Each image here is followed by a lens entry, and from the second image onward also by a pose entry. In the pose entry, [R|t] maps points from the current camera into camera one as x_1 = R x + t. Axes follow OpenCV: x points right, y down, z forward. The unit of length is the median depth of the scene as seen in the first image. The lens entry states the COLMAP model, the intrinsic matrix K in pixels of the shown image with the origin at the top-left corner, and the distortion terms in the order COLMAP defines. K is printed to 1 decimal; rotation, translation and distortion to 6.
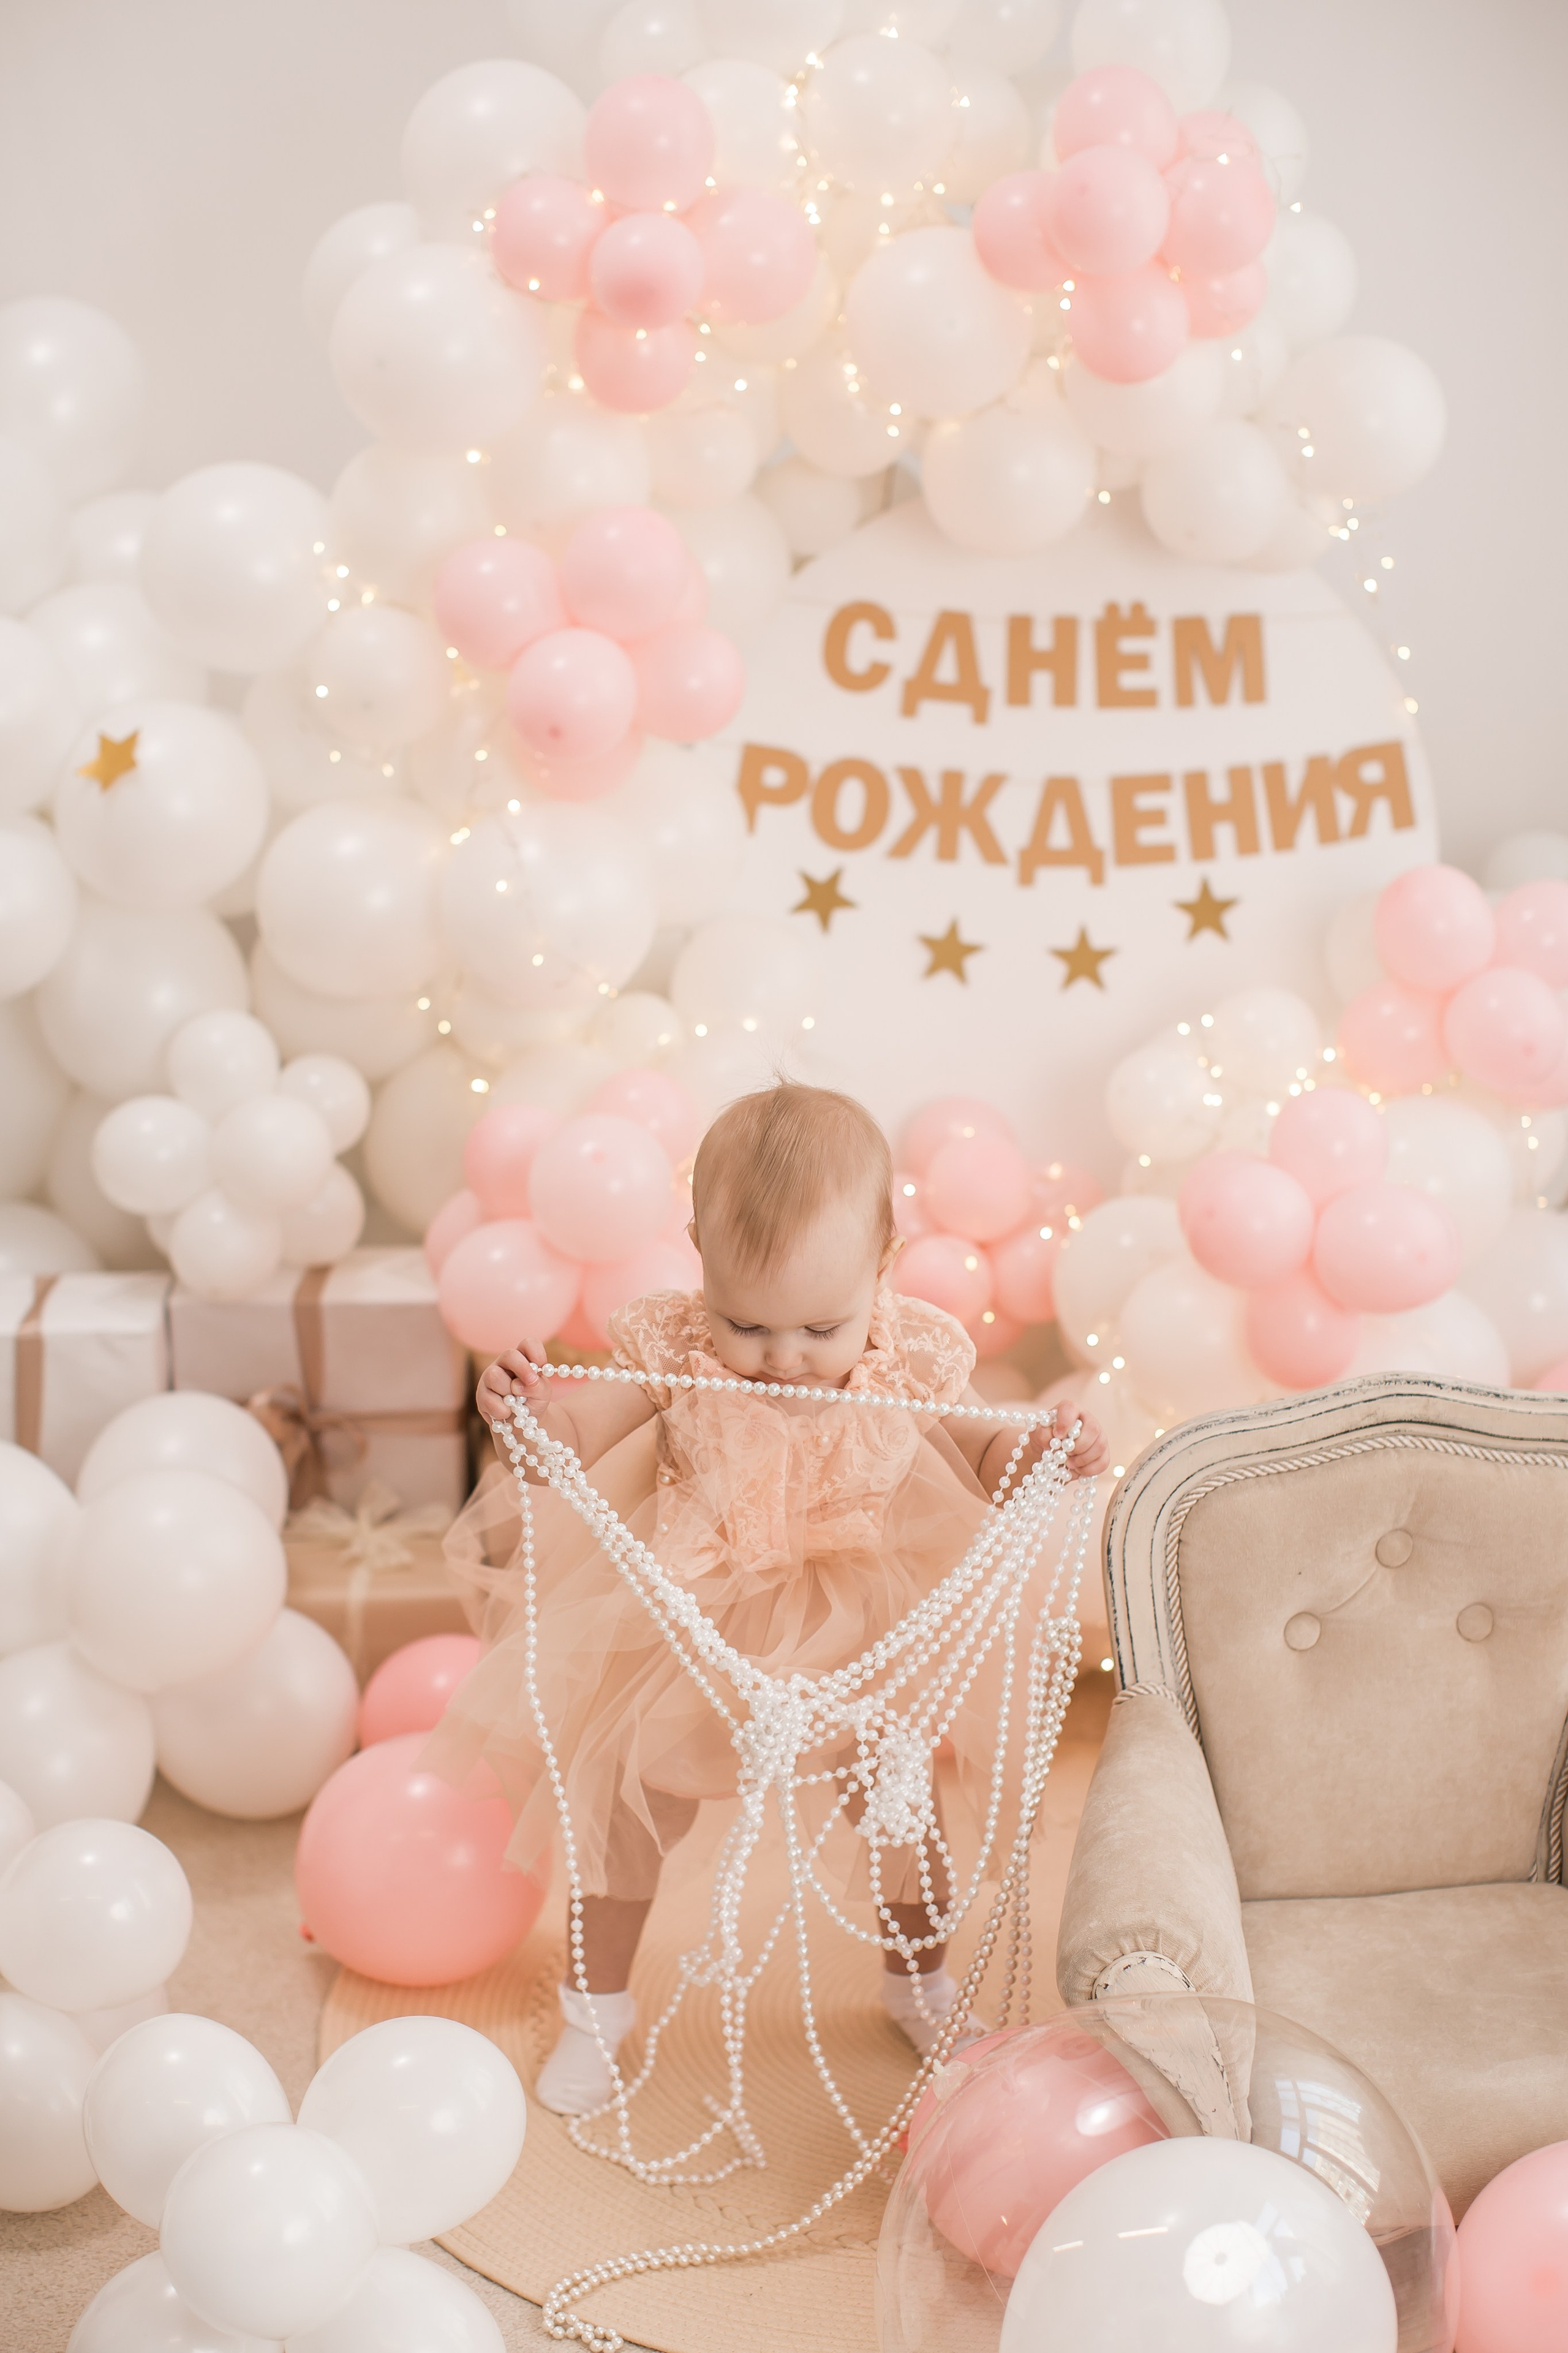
lens RADIAL K [[3787.7, 0, 779.0], [0, 3787.7, 1284.2], [0, 0, 1]] dist [-0.183514, 0.237849]
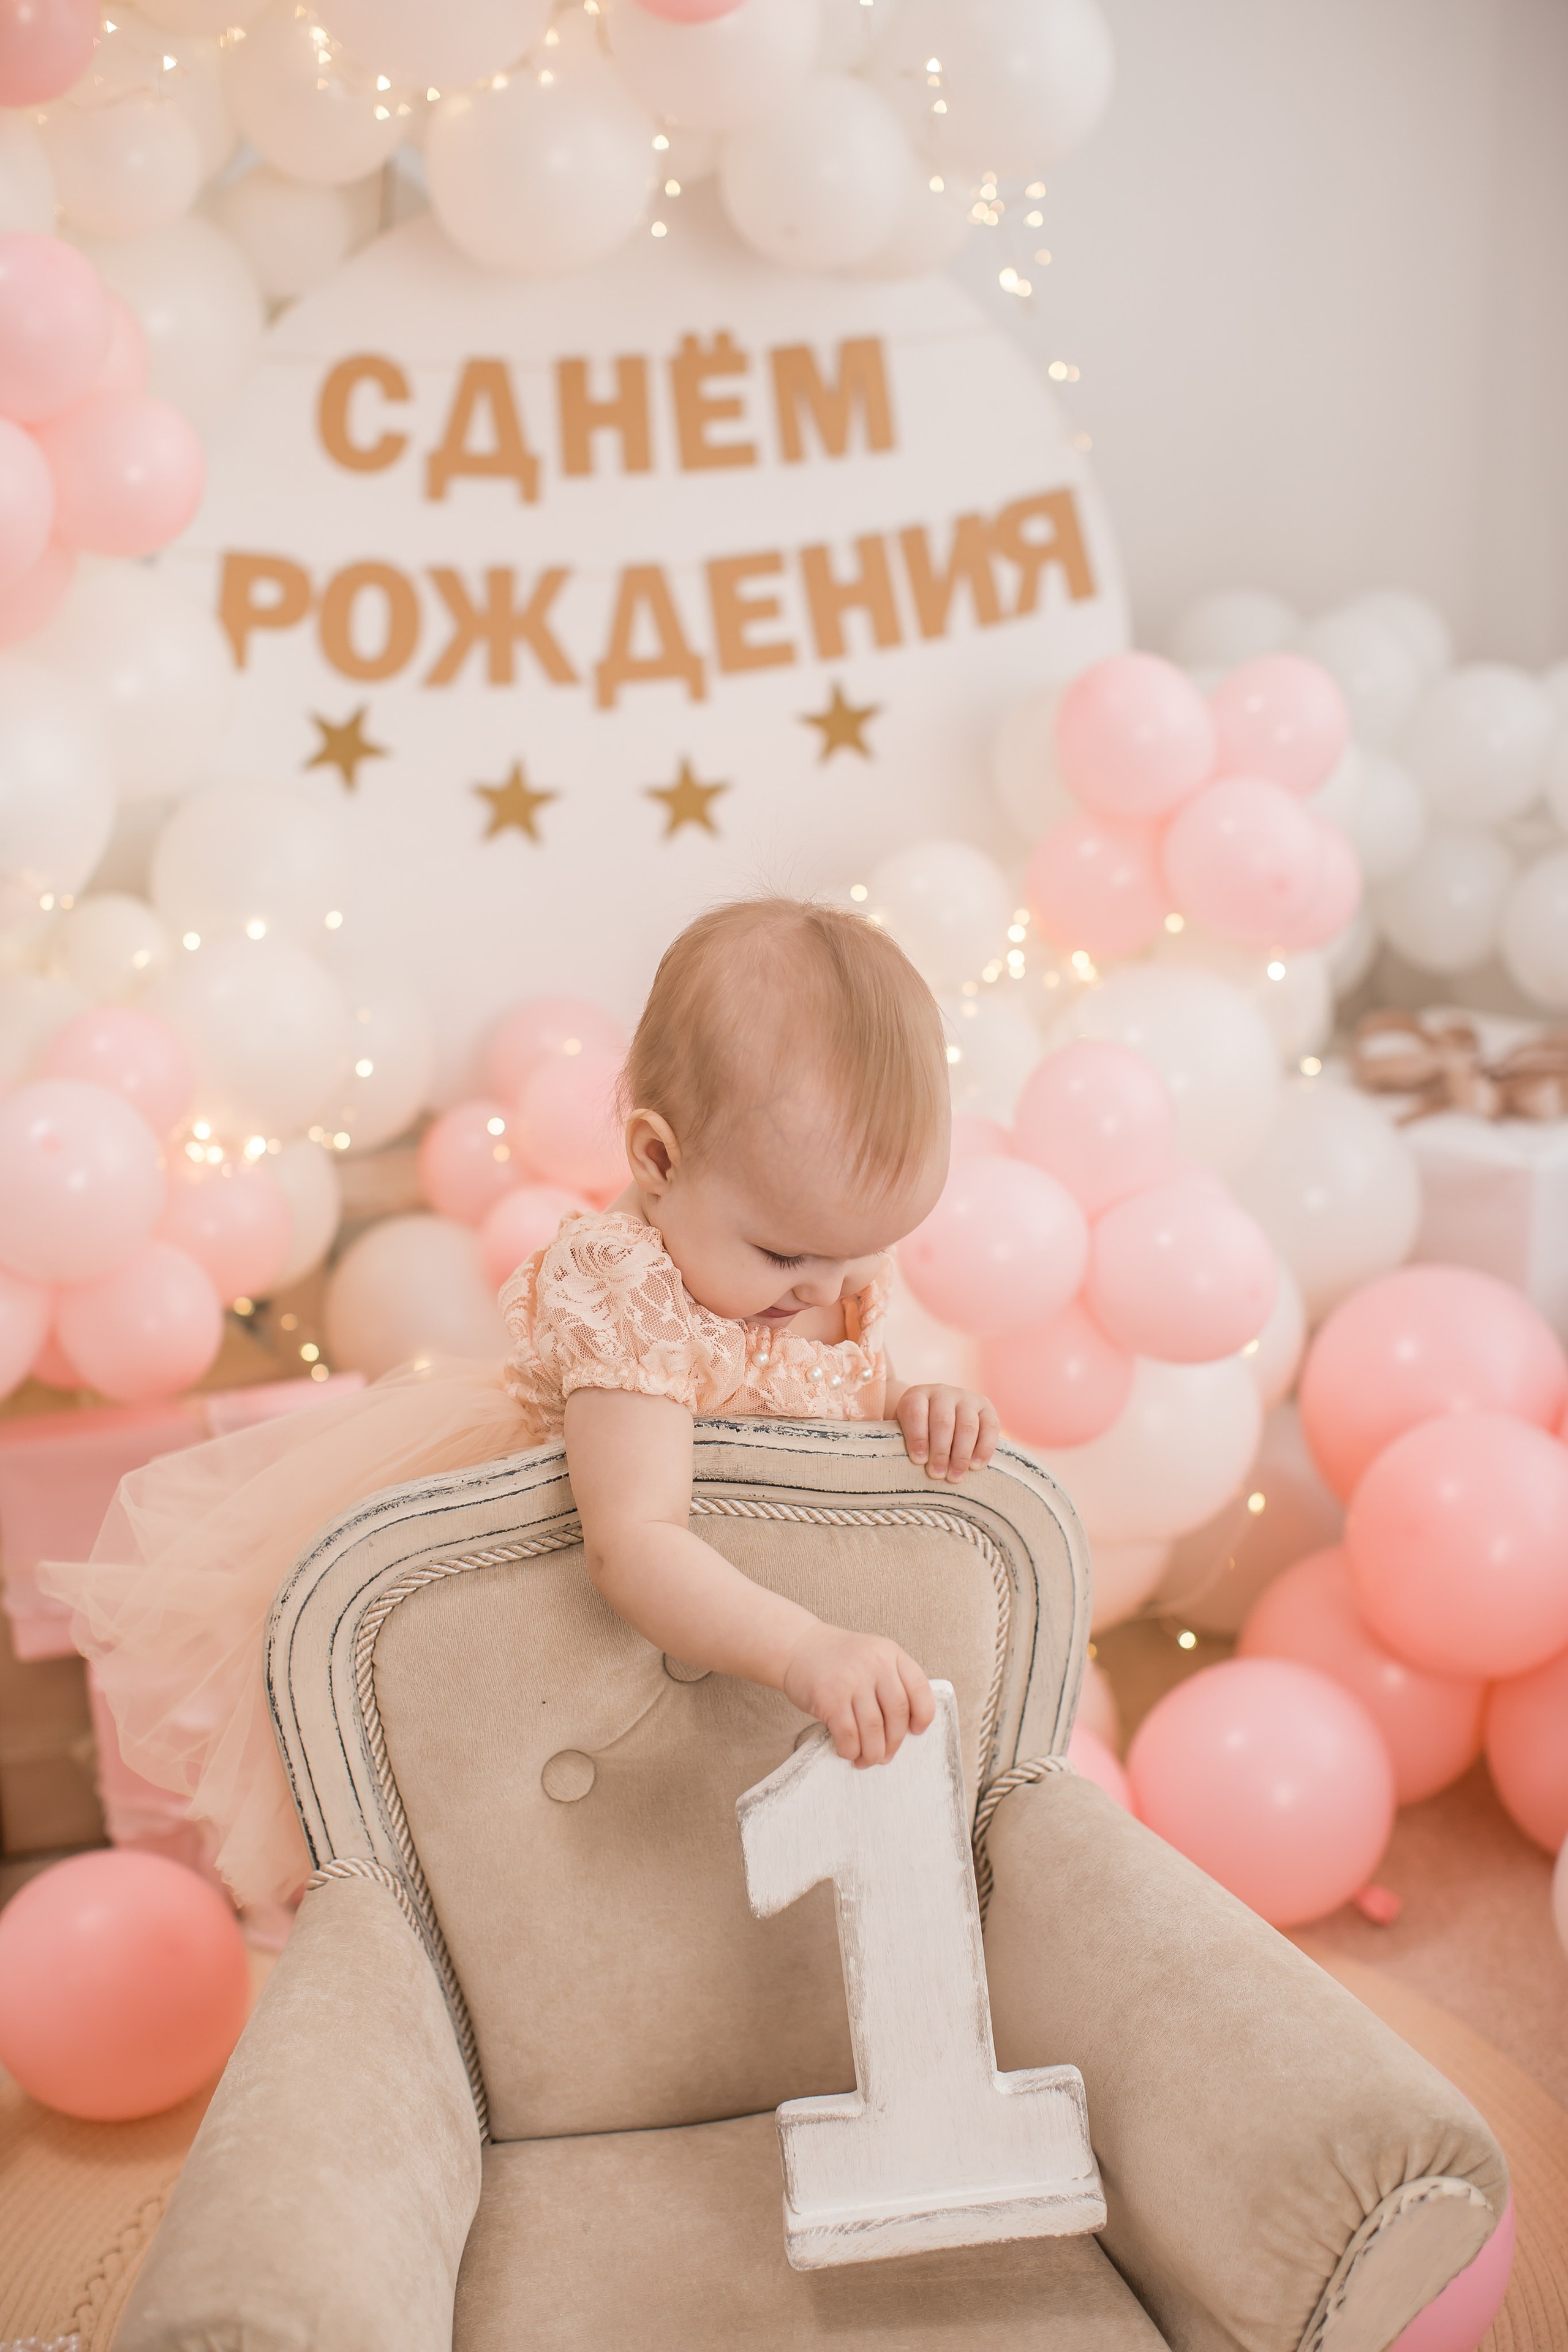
lens RADIAL K [[3487.7, 0, 784.0], [0, 3487.7, 1176.0], [0, 0, 1]] dist [-0.192370, 0.377864]
pose [[0.990053, -0.087406, 0.110254, 0.014928], [0.082697, 0.995485, 0.046598, -0.041103], [-0.113829, -0.037017, 0.992810, 0.291112]]
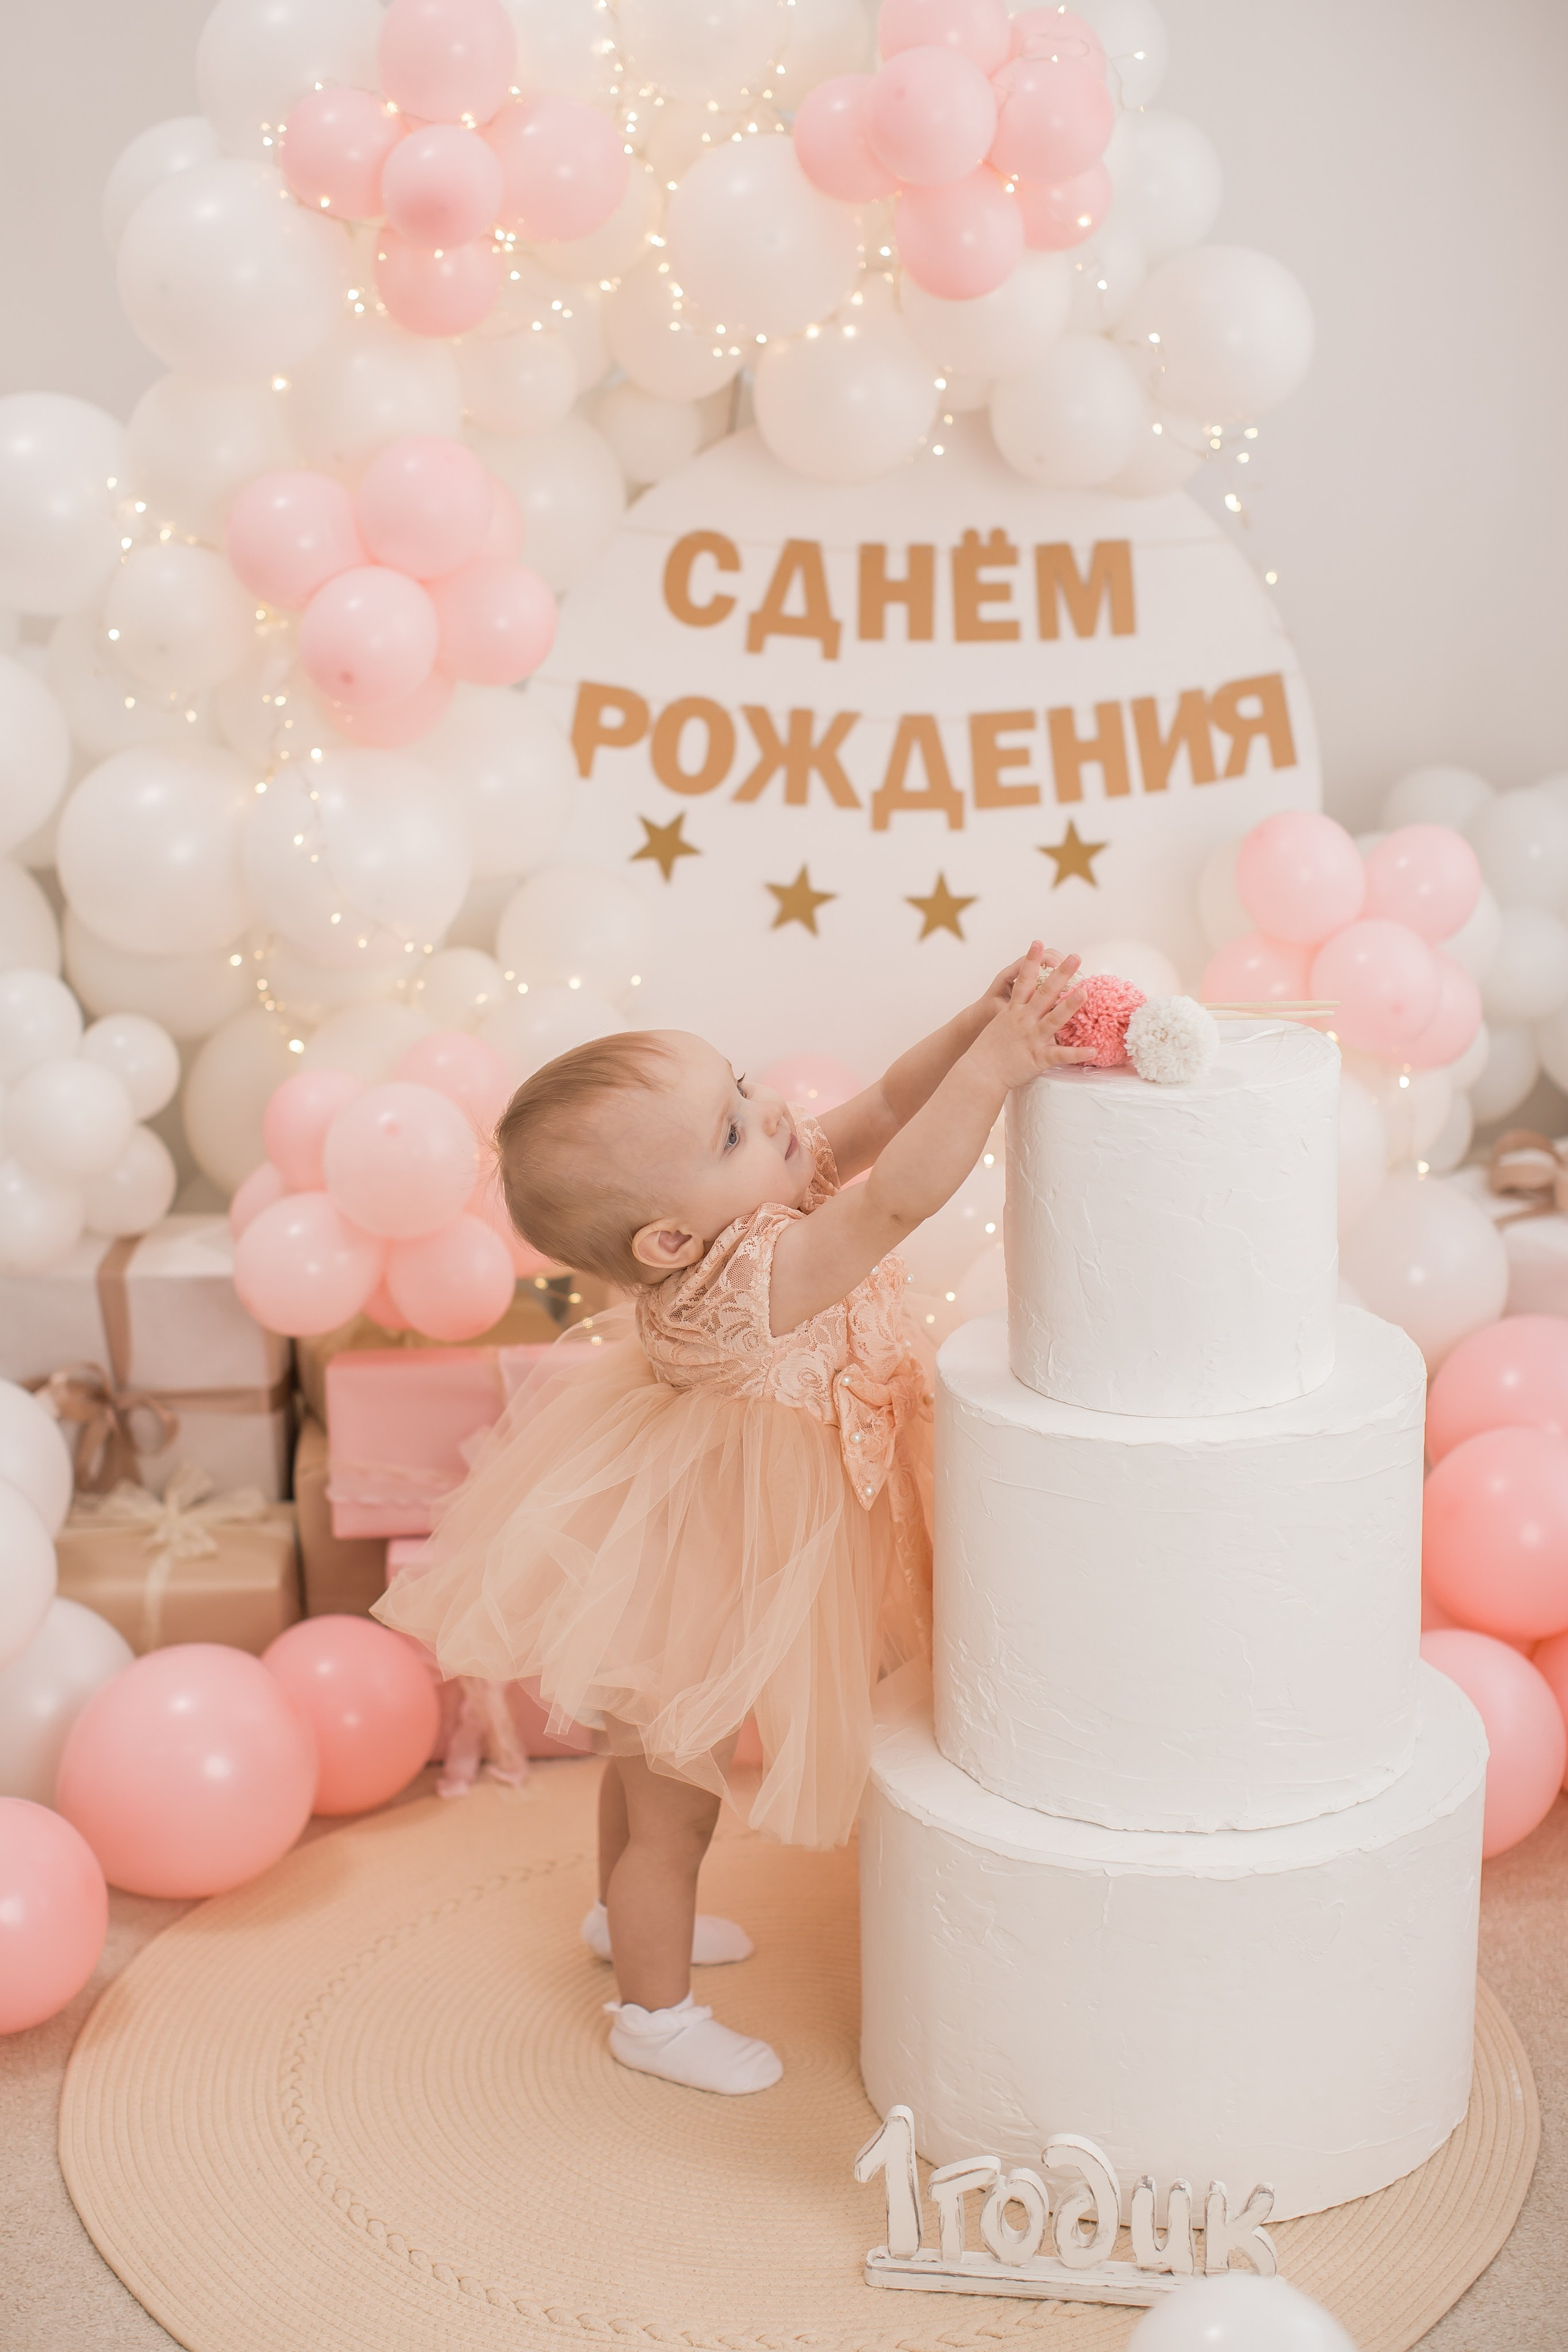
lens RADIAL K [[3752.8, 0, 716.0], [0, 3752.8, 1168.2], [0, 0, 1]] dist [-0.210351, 0.501563]
pose [[0.999321, -0.001468, -0.036811, 0.059037], [0.001405, 0.999998, -0.001739, -0.019556], [0.036813, 0.001686, 0.999321, 0.063473]]
